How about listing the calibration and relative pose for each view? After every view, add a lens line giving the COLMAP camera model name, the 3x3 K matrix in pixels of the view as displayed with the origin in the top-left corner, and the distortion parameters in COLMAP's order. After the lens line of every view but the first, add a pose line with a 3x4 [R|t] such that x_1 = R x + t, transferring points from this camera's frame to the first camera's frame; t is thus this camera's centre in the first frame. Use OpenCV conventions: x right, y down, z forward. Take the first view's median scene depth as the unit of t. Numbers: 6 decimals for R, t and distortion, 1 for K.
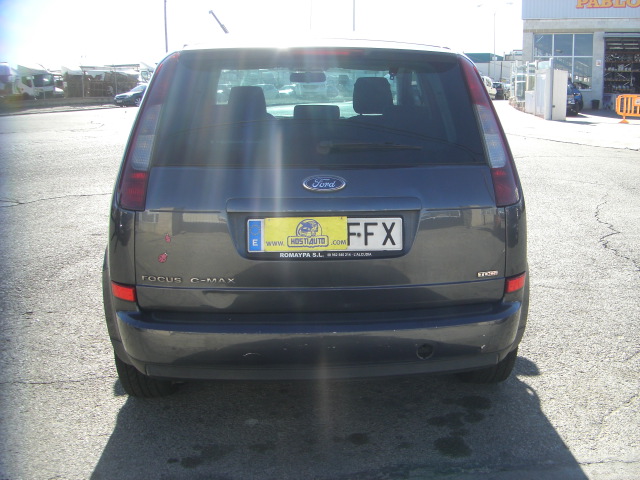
lens RADIAL K [[719.7, 0, 387.9], [0, 719.7, 251.5], [0, 0, 1]] dist [-0.173650, 0.088417]
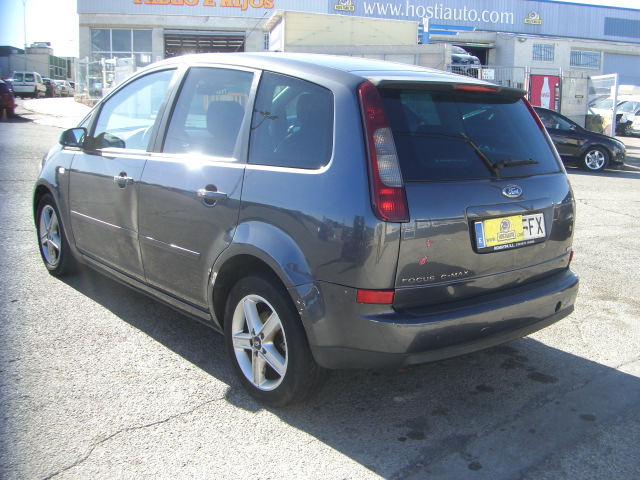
lens RADIAL K [[719.7, 0, 387.9], [0, 719.7, 251.5], [0, 0, 1]] dist [-0.173650, 0.088417]
pose [[0.800020, -0.104739, 0.590760, -1.000775], [0.099545, 0.994169, 0.041455, -0.057992], [-0.591658, 0.025642, 0.805782, 0.068125]]
